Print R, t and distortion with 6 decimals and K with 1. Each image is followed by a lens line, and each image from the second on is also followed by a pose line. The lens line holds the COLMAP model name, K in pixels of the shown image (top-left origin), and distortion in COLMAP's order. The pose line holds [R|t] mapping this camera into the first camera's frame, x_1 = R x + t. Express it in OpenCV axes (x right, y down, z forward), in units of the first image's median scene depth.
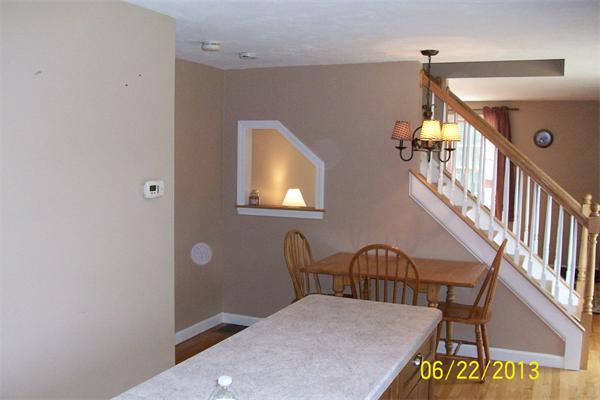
lens RADIAL K [[615.4, 0, 298.7], [0, 615.4, 201.1], [0, 0, 1]] dist [-0.093790, 0.000000]
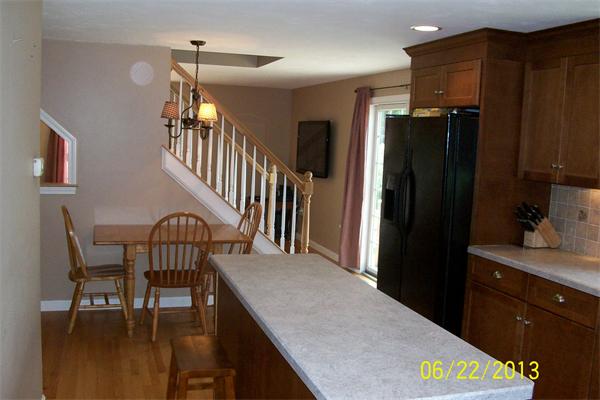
lens RADIAL K [[615.4, 0, 297.2], [0, 615.4, 198.1], [0, 0, 1]] dist [-0.093790, 0.000000]
pose [[0.742239, -0.054520, 0.667914, -0.435530], [0.025853, 0.998273, 0.052756, -0.009220], [-0.669636, -0.021890, 0.742366, 0.022193]]
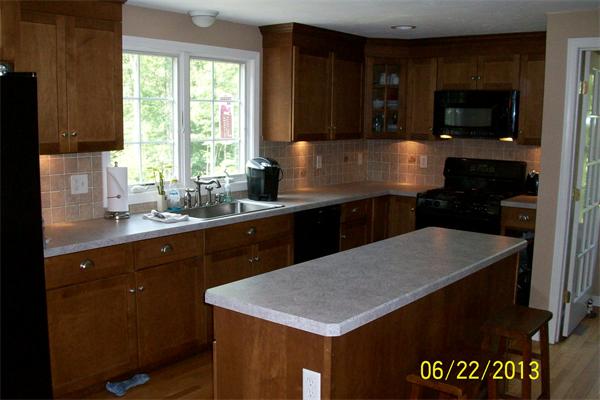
lens RADIAL K [[615.4, 0, 298.8], [0, 615.4, 201.4], [0, 0, 1]] dist [-0.093790, 0.000000]
pose [[-0.972449, -0.058239, 0.225724, -0.149383], [-0.006833, 0.974995, 0.222122, -0.080503], [-0.233016, 0.214460, -0.948531, 0.942664]]
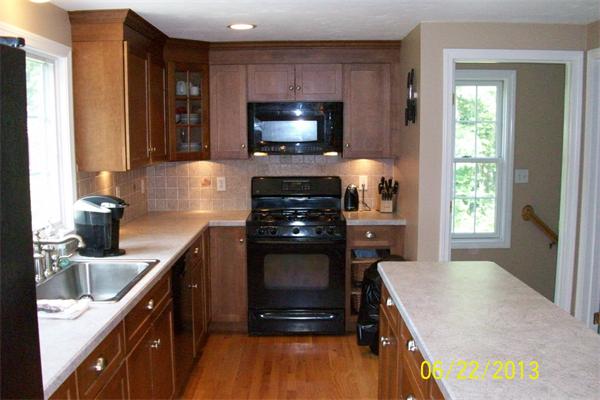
lens RADIAL K [[615.4, 0, 299.4], [0, 615.4, 200.8], [0, 0, 1]] dist [-0.093790, 0.000000]
pose [[-0.912537, 0.039078, -0.407122, 0.285179], [-0.040276, 0.982001, 0.184534, -0.056477], [0.407005, 0.184791, -0.894538, 0.668152]]
